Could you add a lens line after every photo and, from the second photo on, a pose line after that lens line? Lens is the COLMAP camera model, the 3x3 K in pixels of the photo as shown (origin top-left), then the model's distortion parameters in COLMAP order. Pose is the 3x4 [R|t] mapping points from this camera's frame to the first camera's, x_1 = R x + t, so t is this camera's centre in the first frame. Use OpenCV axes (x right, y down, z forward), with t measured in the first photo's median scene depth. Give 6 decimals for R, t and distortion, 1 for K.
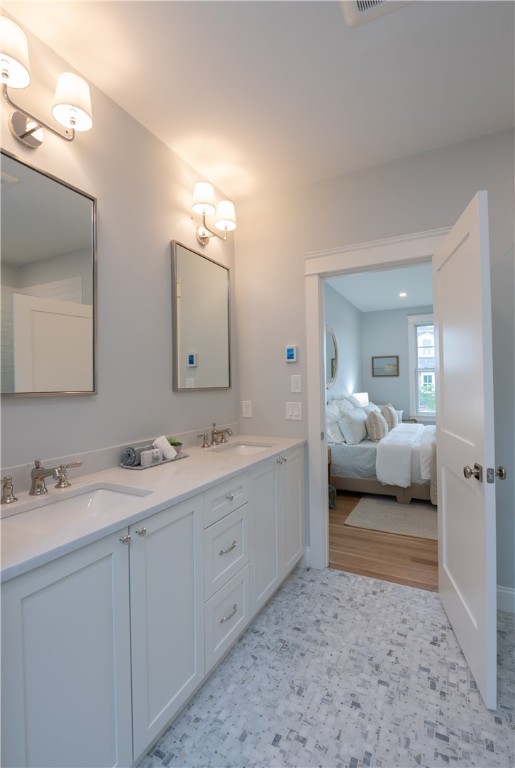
lens RADIAL K [[344.6, 0, 257.5], [0, 344.6, 384.0], [0, 0, 1]] dist [-0.000541, -0.006271]
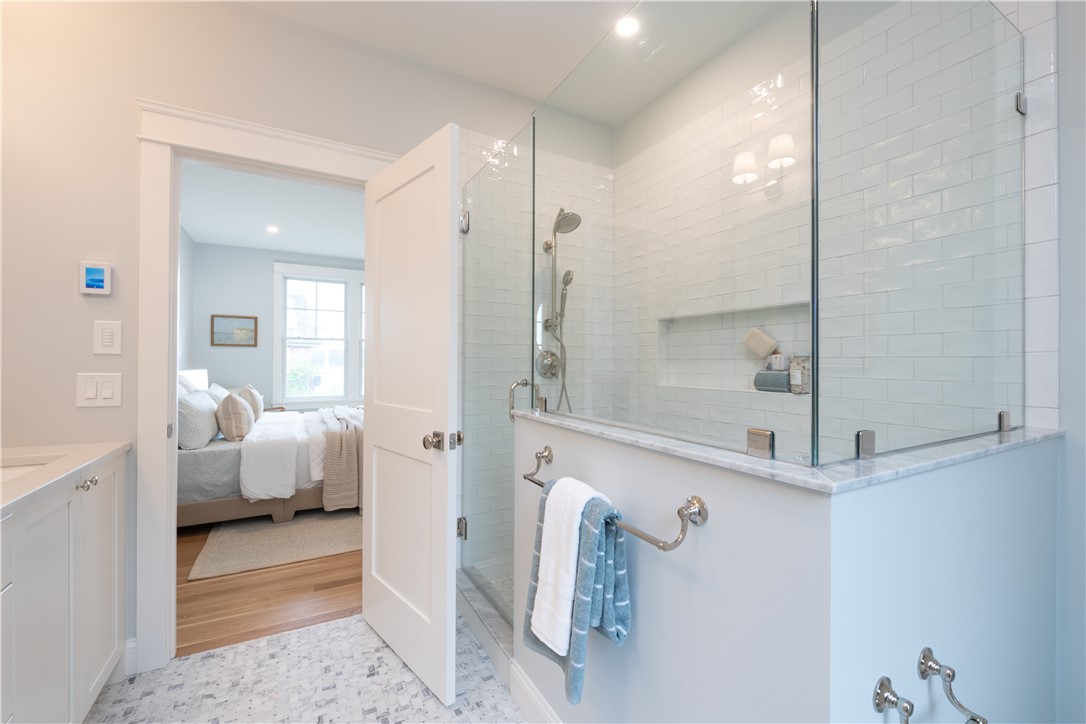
lens RADIAL K [[454.4, 0, 543.0], [0, 454.4, 362.0], [0, 0, 1]] dist [-0.000886, -0.000299]
pose [[0.567074, 0.019113, 0.823445, -0.080662], [-0.020144, 0.999754, -0.009333, 0.030226], [-0.823420, -0.011295, 0.567319, 0.063635]]
